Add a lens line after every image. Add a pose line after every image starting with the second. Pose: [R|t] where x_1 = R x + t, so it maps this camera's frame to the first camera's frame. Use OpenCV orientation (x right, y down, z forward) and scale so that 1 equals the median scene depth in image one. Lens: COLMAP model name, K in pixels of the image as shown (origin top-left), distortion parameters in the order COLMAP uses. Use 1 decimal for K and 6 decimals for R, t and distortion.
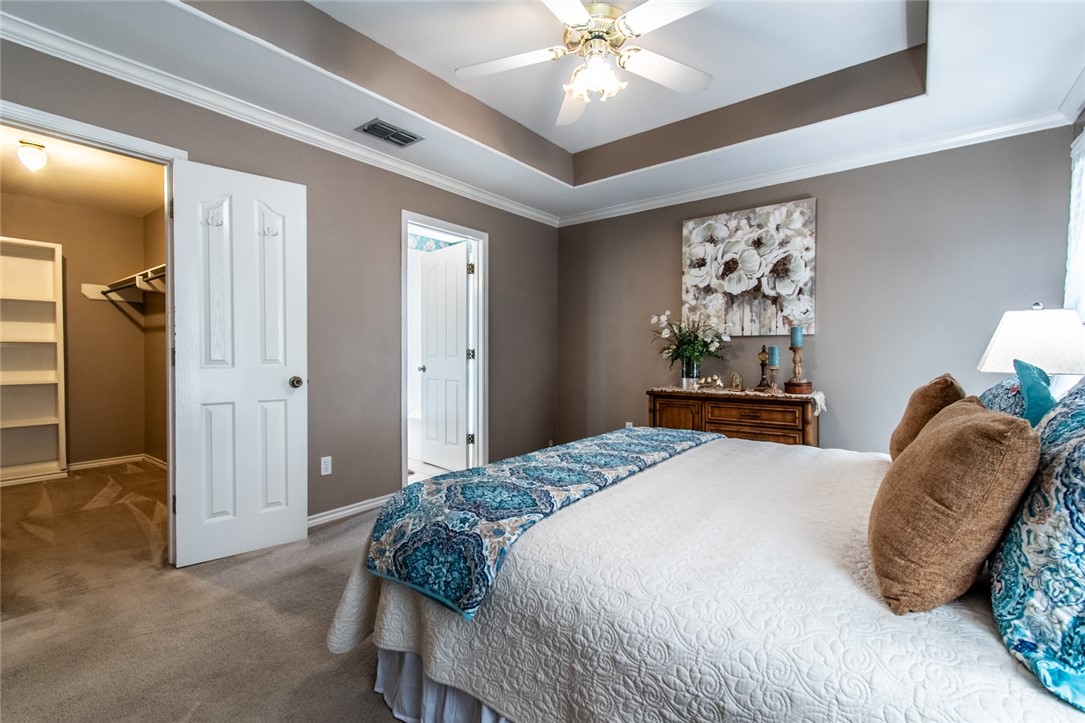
lens RADIAL K [[484.7, 0, 540.4], [0, 484.7, 359.0], [0, 0, 1]] dist [0.002957, -0.000381]
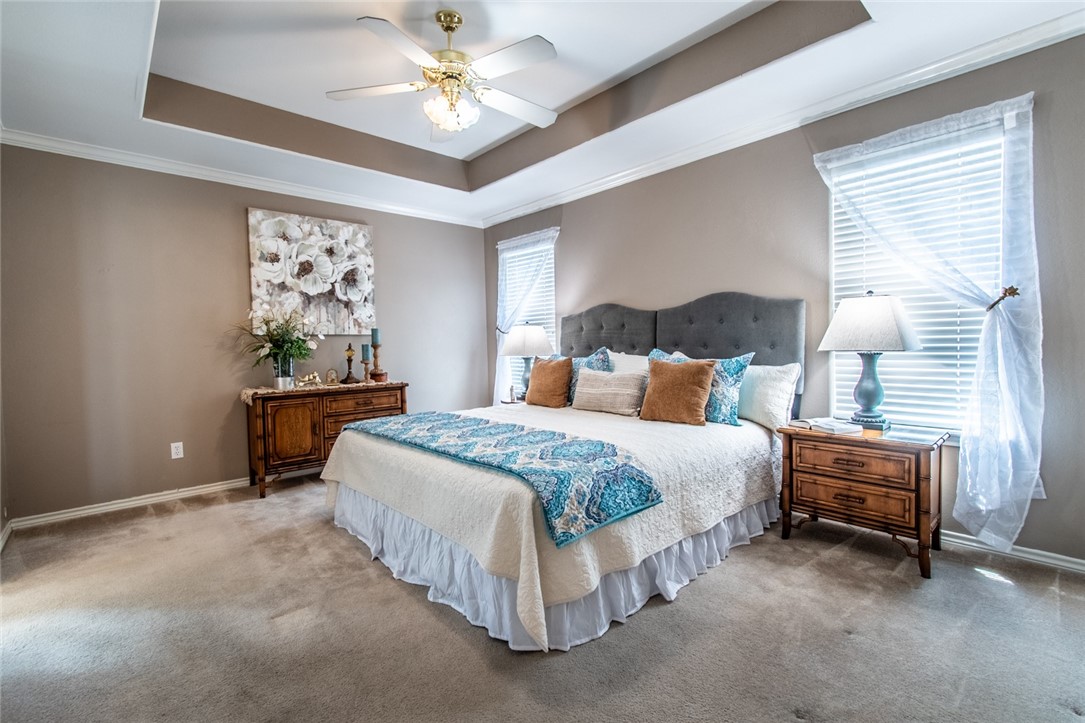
lens RADIAL K [[484.7, 0, 539.9], [0, 484.7, 358.8], [0, 0, 1]] dist [0.002957, -0.000381]
pose [[0.163373, -0.029087, 0.986136, -0.576980], [0.032855, 0.999171, 0.024028, -0.003944], [-0.986017, 0.028474, 0.164193, 0.348769]]
